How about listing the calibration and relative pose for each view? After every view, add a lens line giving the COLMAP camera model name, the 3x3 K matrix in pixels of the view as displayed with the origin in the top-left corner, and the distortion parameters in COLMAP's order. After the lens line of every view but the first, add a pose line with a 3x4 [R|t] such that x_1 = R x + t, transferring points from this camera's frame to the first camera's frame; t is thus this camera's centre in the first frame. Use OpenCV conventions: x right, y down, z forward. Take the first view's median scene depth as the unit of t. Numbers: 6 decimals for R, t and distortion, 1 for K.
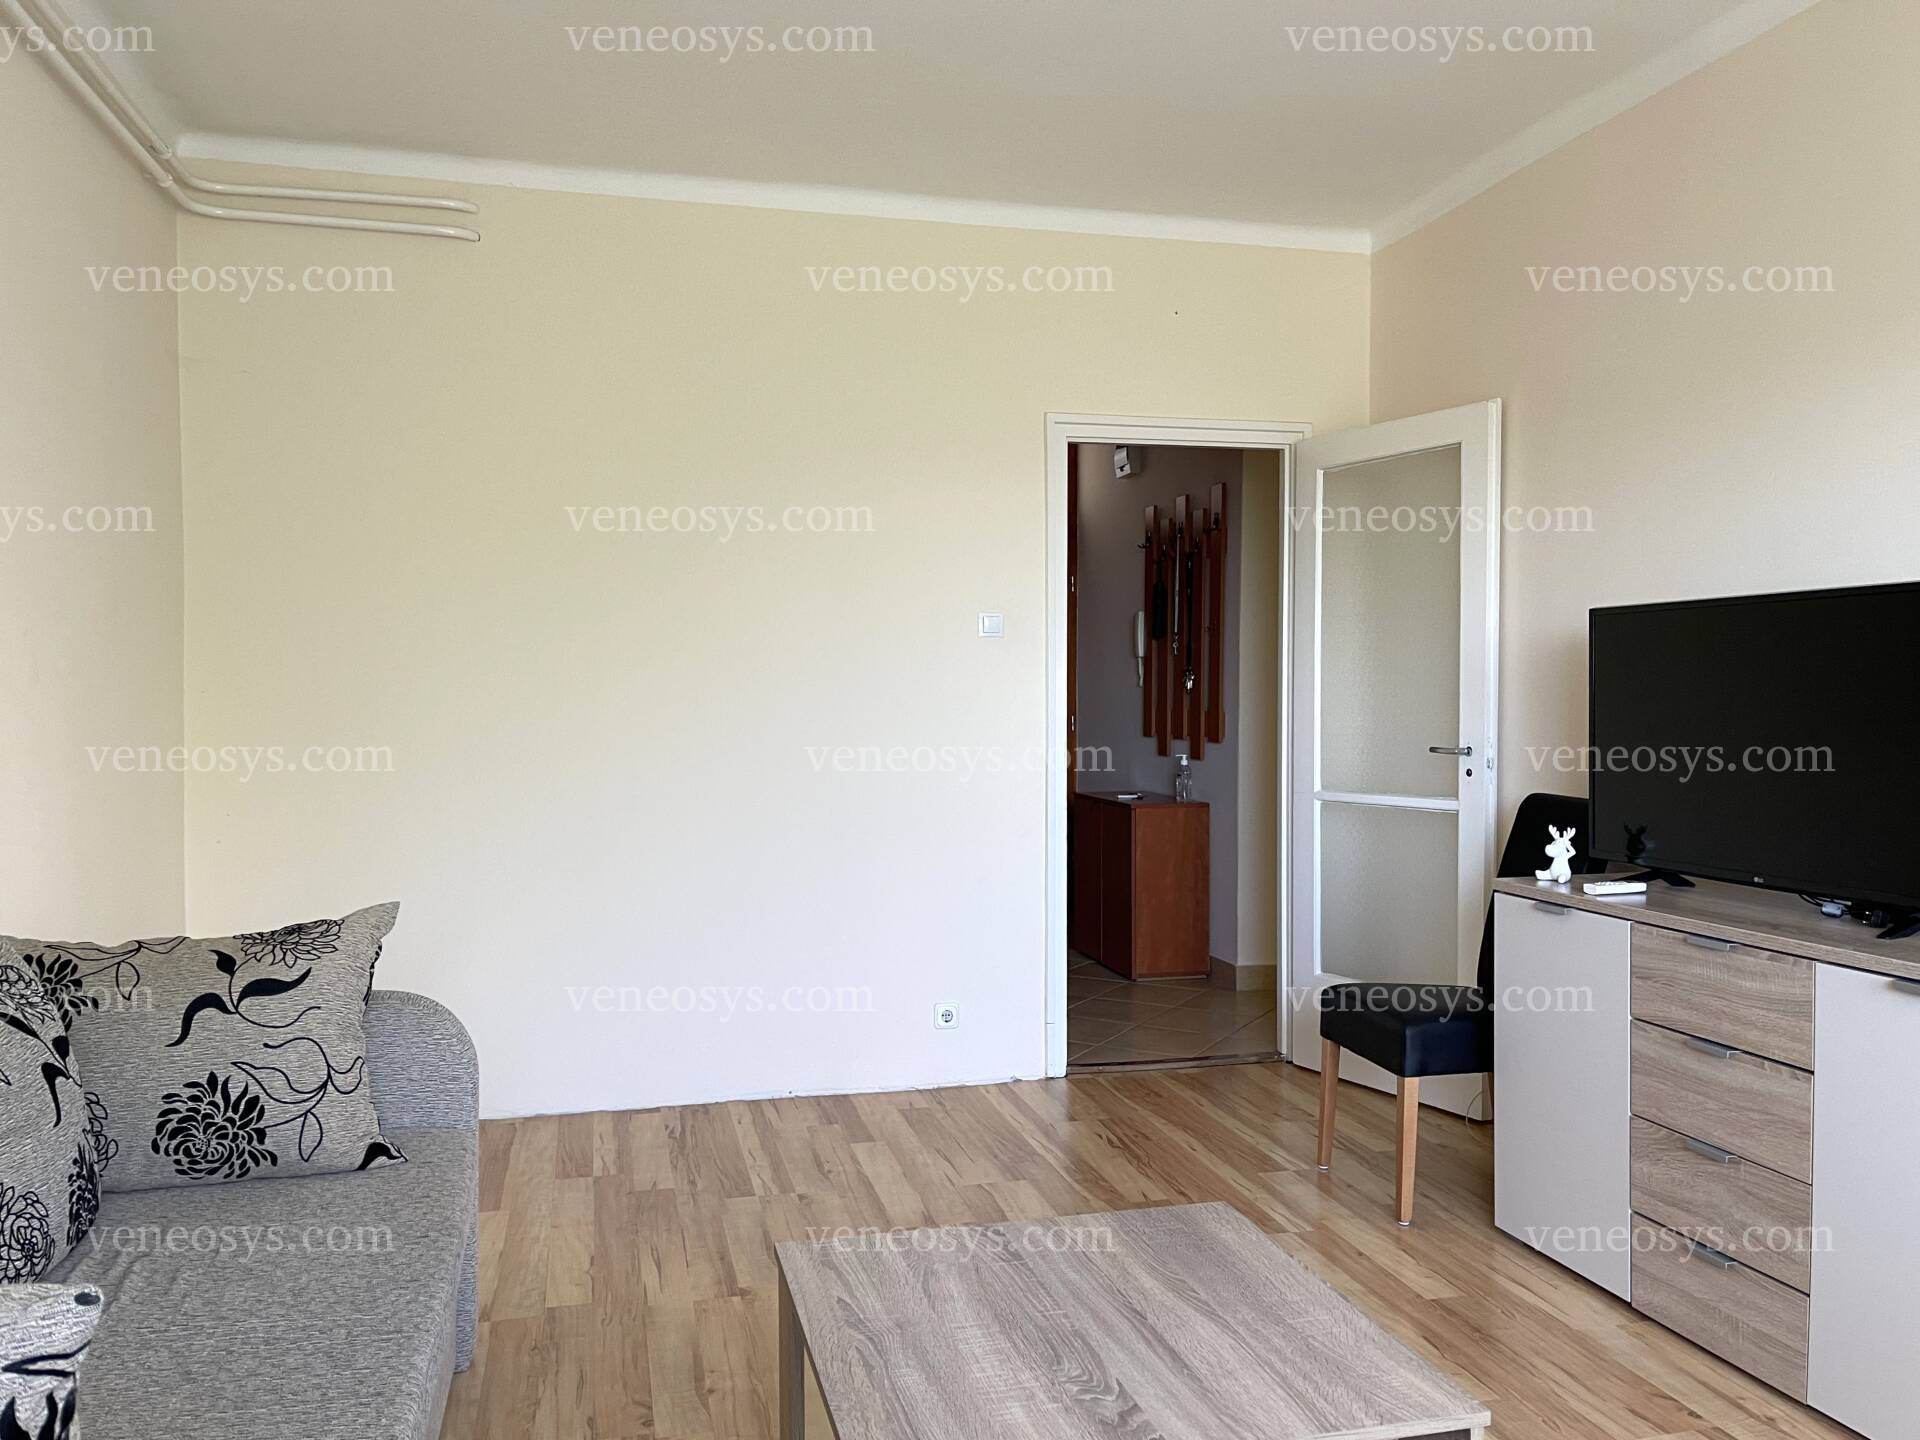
lens RADIAL K [[1487.2, 0, 952.8], [0, 1487.2, 729.6], [0, 0, 1]] dist [0.076471, -0.076382]
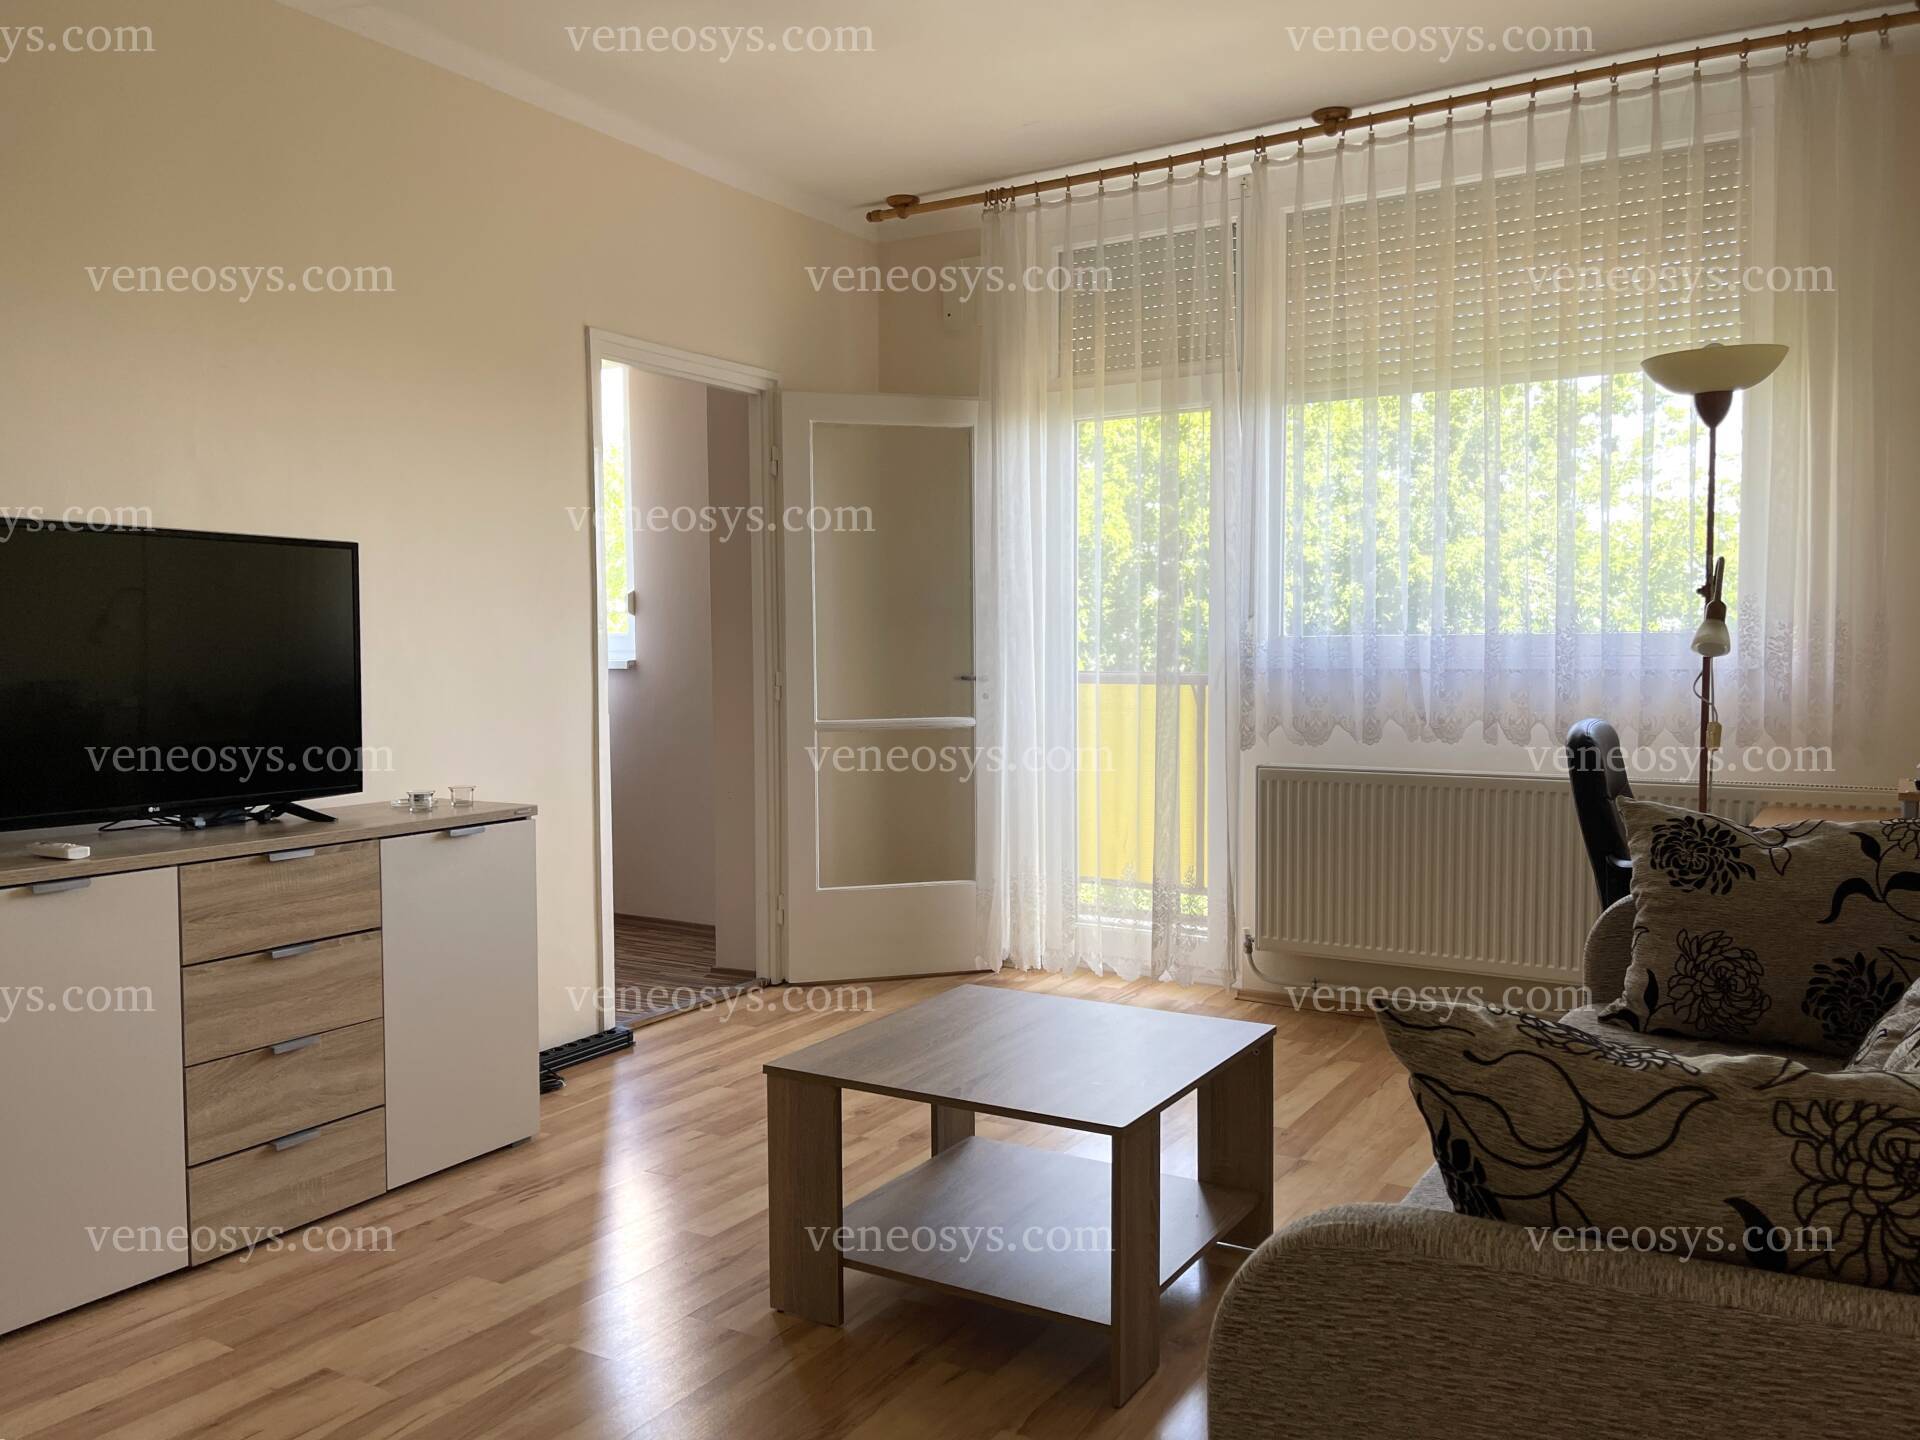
lens RADIAL K [[1487.2, 0, 970.5], [0, 1487.2, 727.8], [0, 0, 1]] dist [0.076471, -0.076382]
pose [[-0.709613, -0.027674, 0.704048, -0.590973], [0.025034, 0.997607, 0.064446, -0.007368], [-0.704147, 0.063357, -0.707222, 1.375625]]
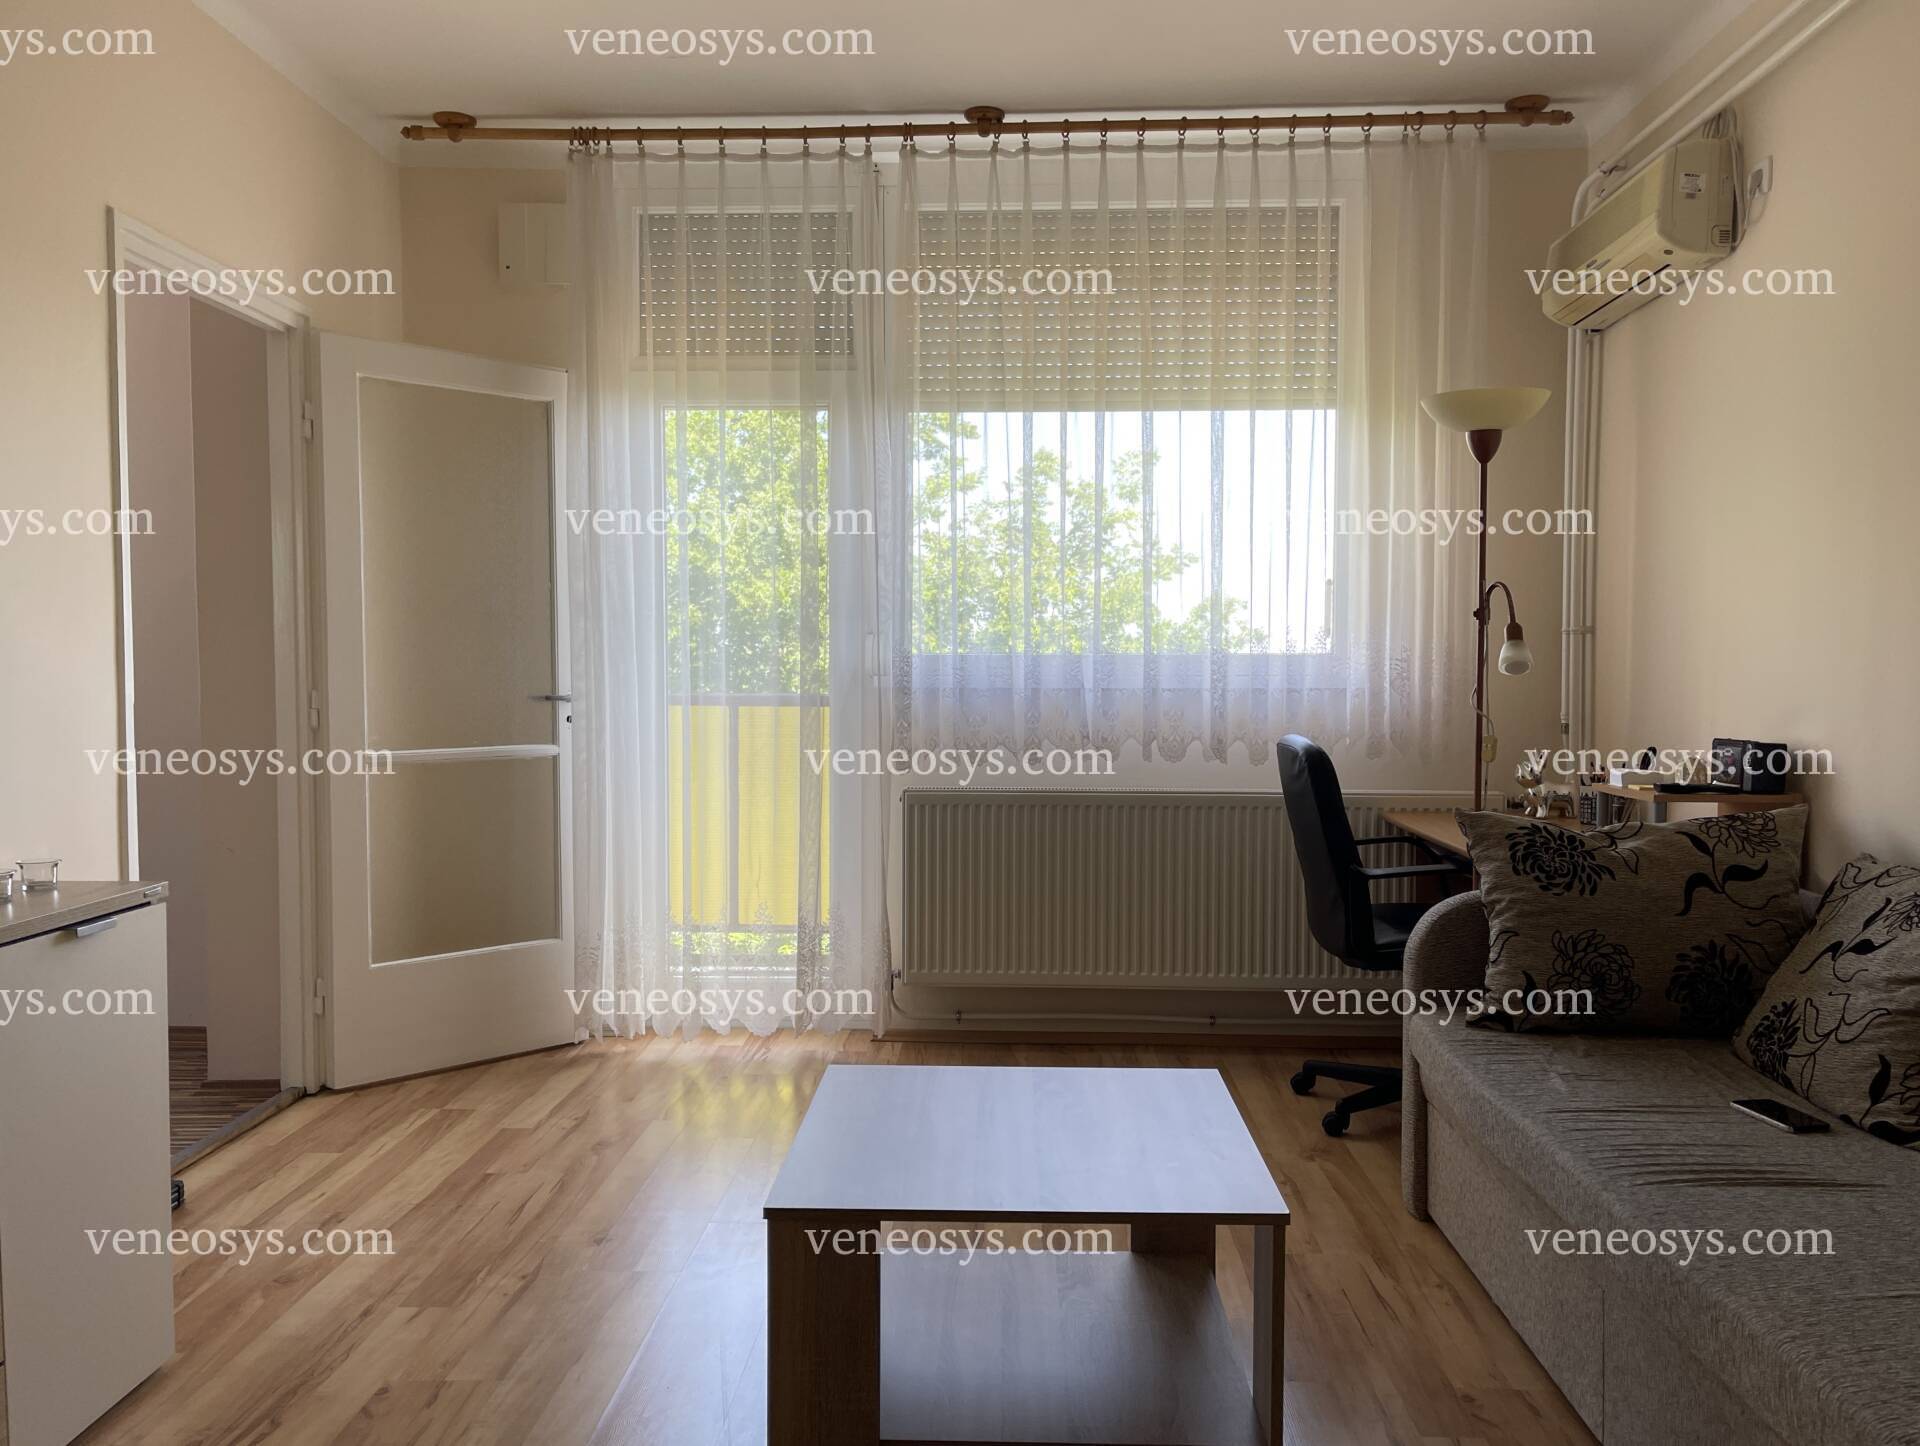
lens RADIAL K [[1491.8, 0, 967.4], [0, 1491.8, 735.5], [0, 0, 1]] dist [0.060229, -0.032609]
pose [[-0.962918, -0.006861, 0.269707, -0.134177], [0.010608, 0.997941, 0.063259, -0.006445], [-0.269585, 0.063774, -0.960862, 1.461323]]
